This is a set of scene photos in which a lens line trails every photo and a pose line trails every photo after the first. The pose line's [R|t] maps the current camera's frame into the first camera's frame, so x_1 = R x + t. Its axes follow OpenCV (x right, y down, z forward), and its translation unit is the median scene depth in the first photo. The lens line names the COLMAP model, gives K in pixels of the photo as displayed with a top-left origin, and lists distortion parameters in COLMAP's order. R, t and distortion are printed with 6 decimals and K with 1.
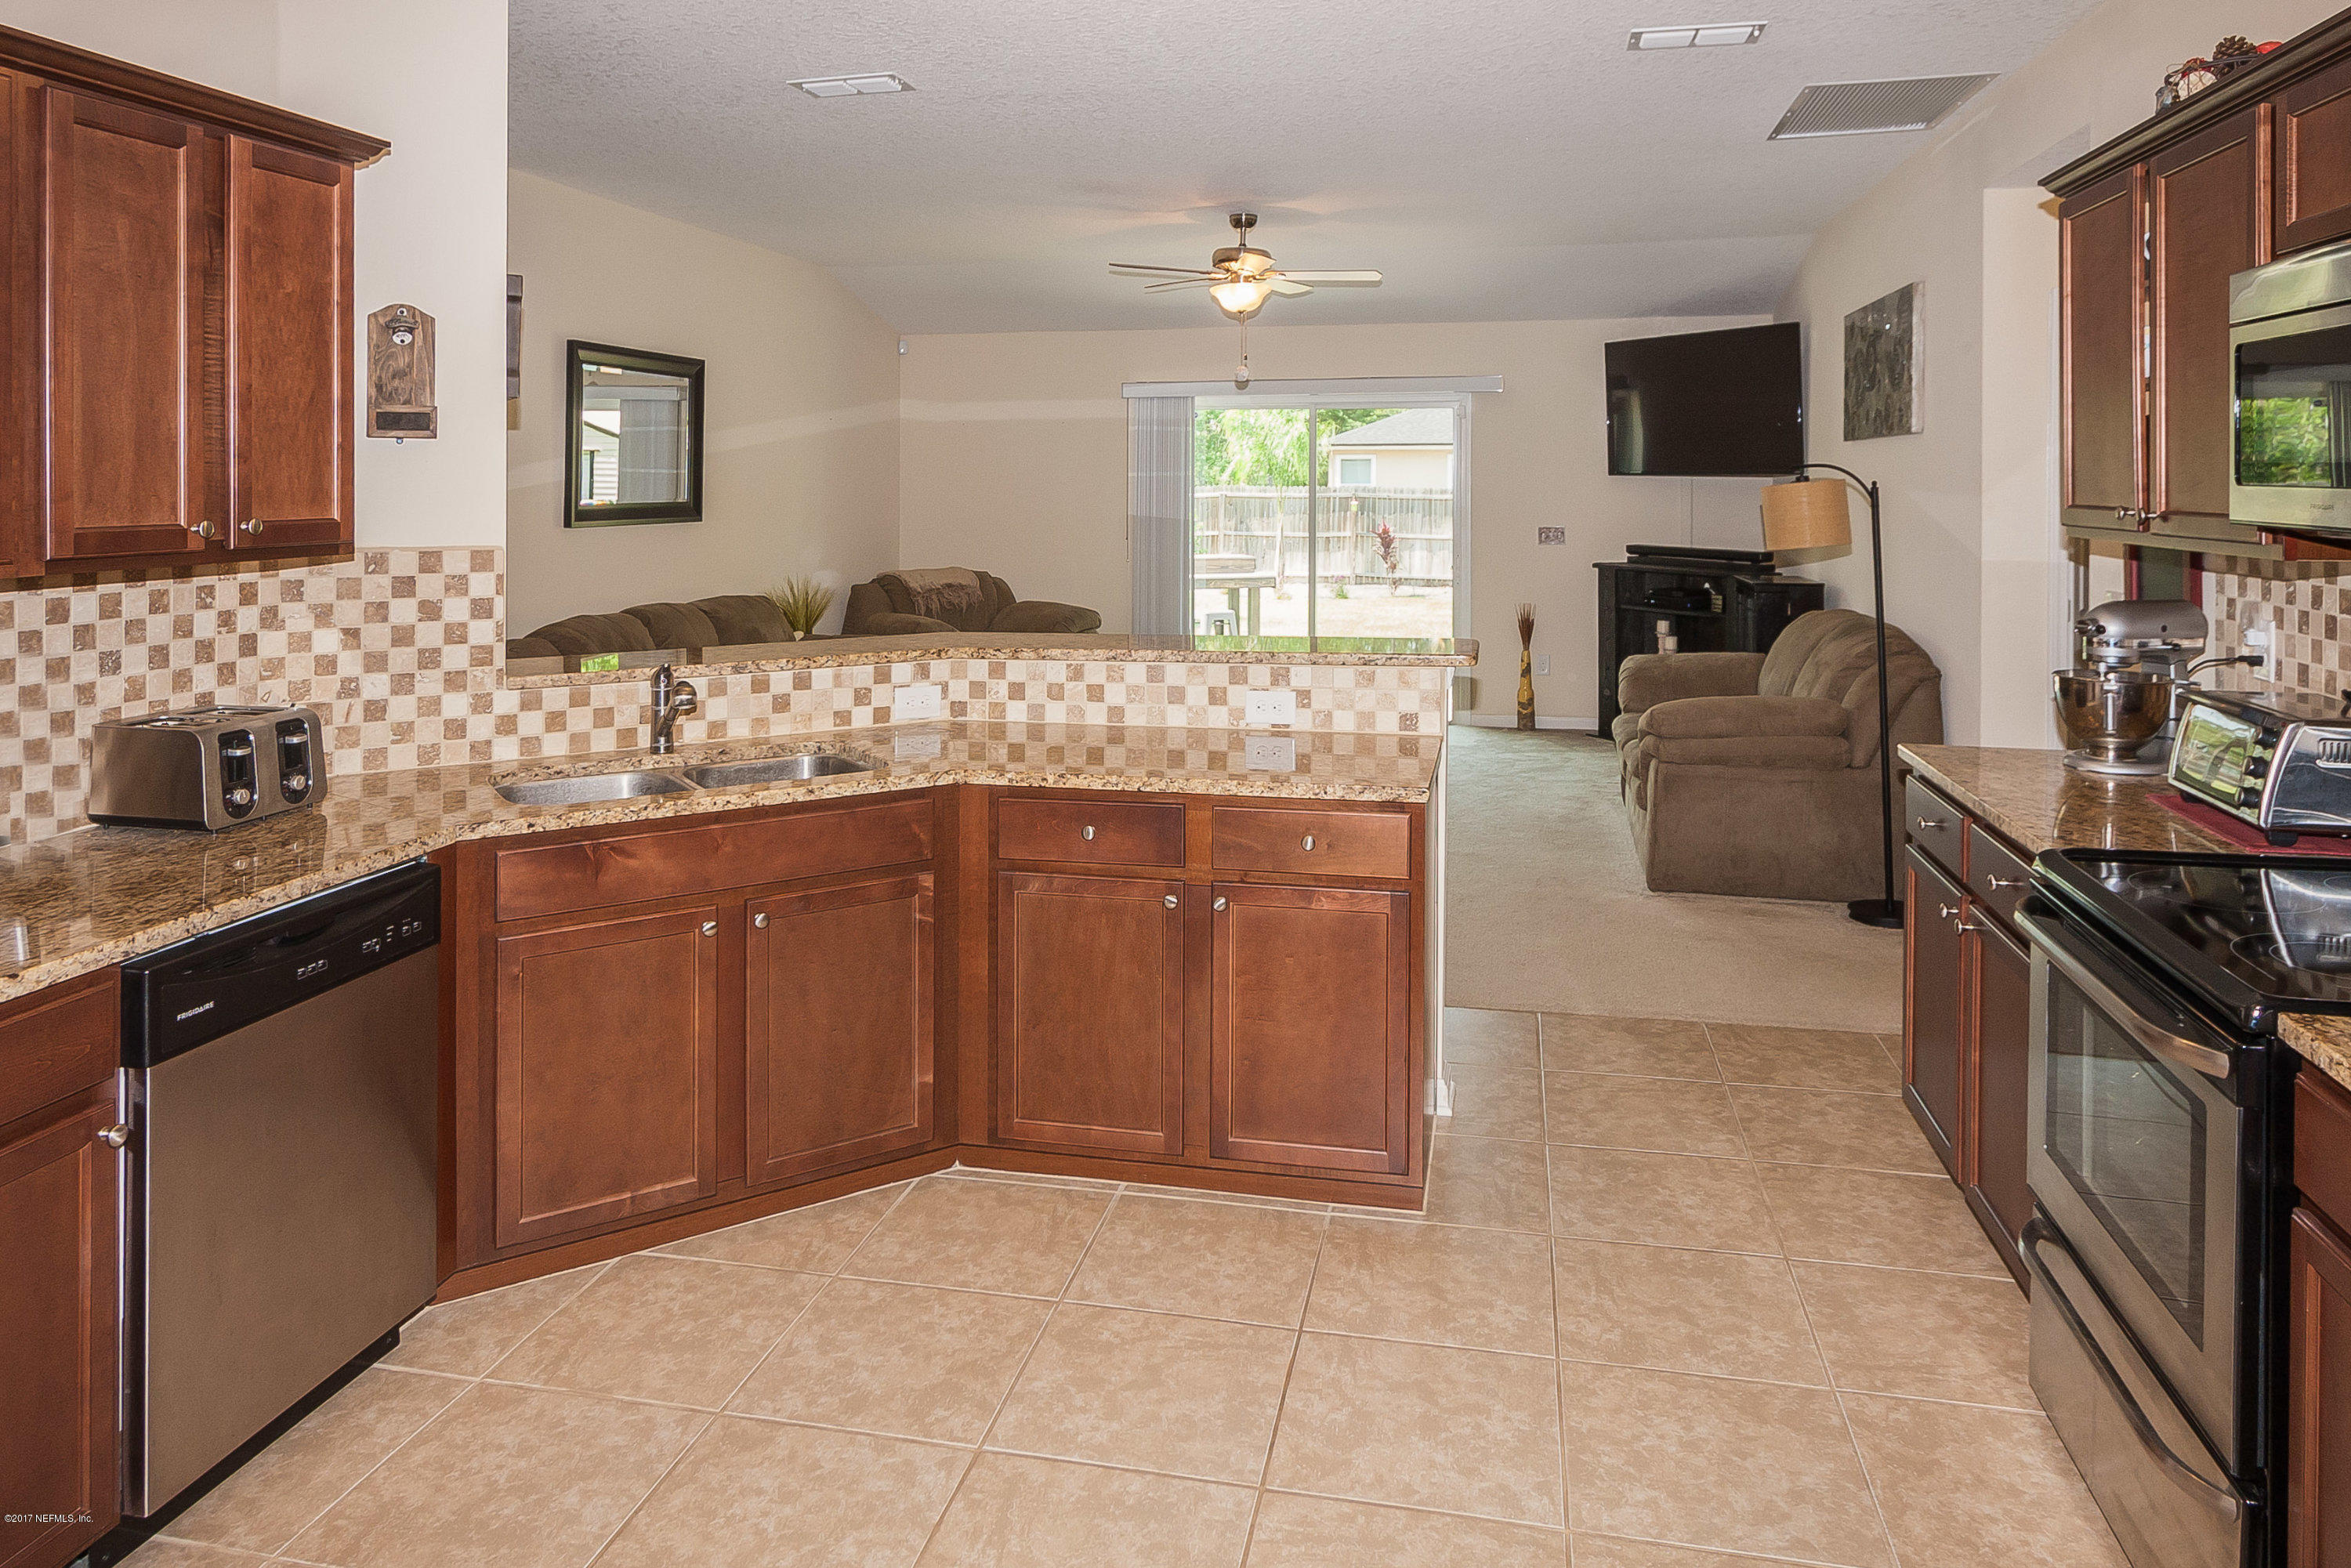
lens RADIAL K [[1494.1, 0, 1178.7], [0, 1494.1, 797.7], [0, 0, 1]] dist [-0.010693, 0.002511]
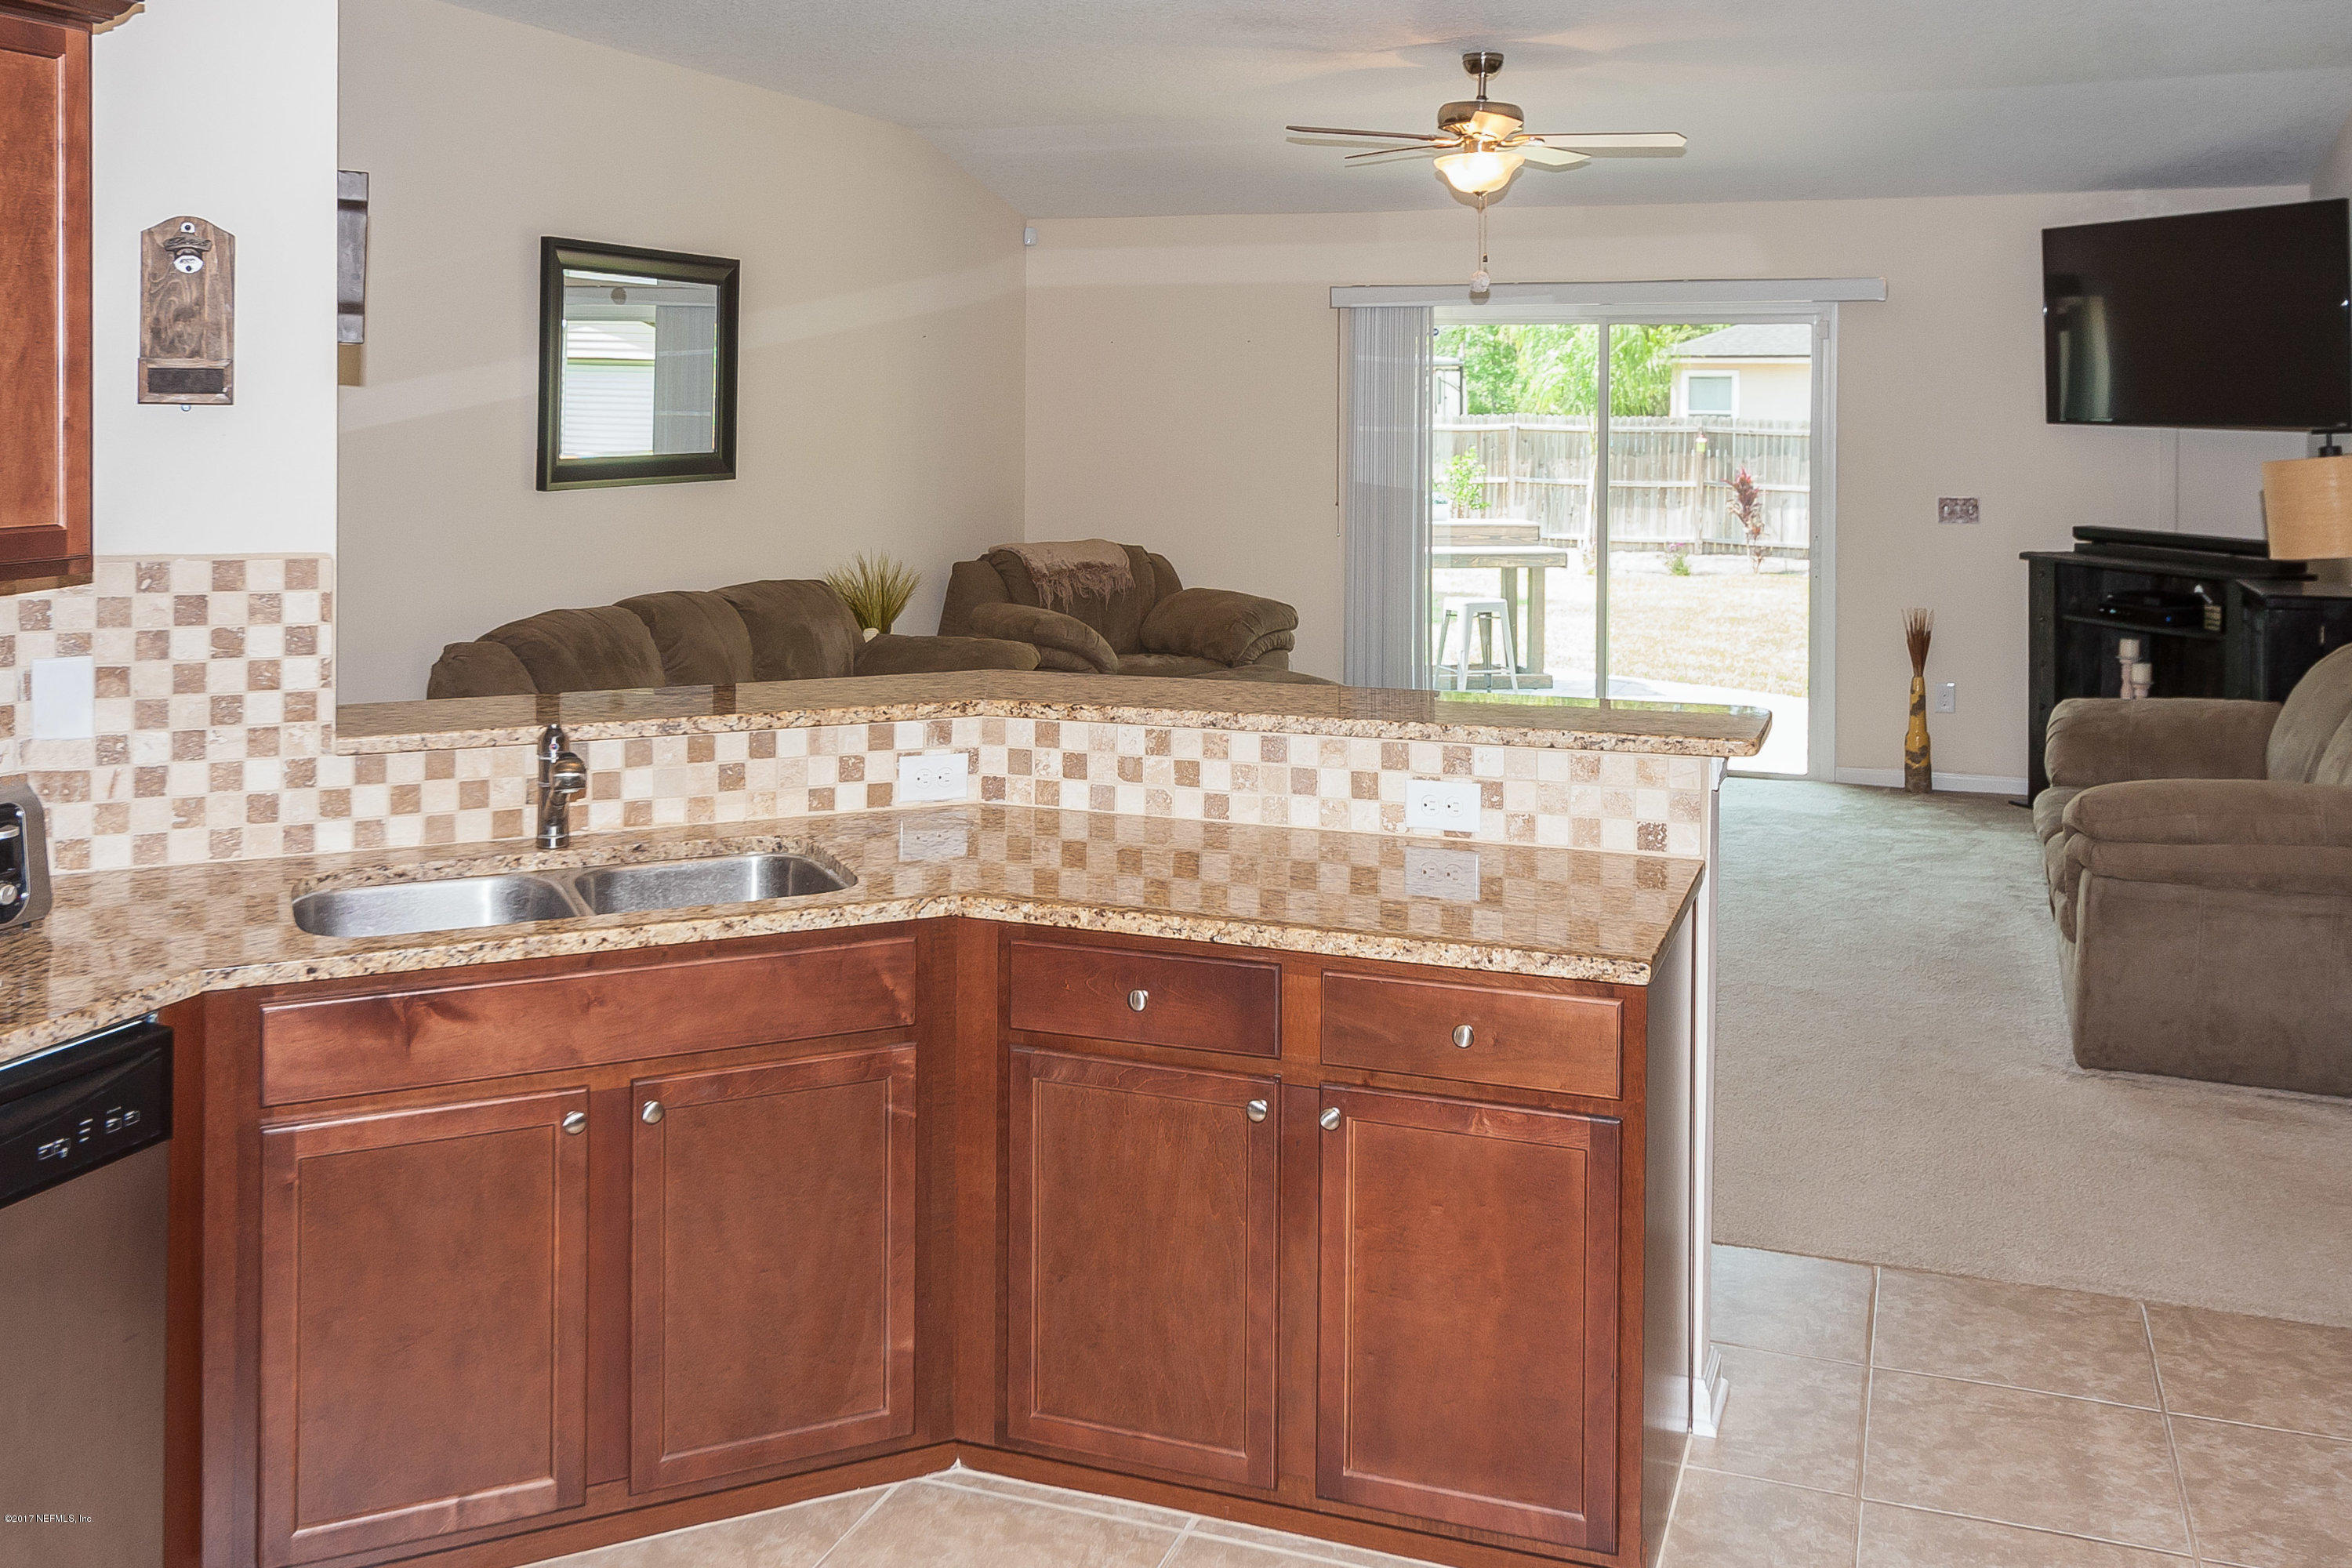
lens RADIAL K [[2079.5, 0, 1170.2], [0, 2079.5, 783.7], [0, 0, 1]] dist [-0.003449, 0.023913]
pose [[0.991209, 0.030250, -0.128800, 0.059679], [-0.034016, 0.999053, -0.027134, -0.040802], [0.127857, 0.031277, 0.991299, 0.070139]]
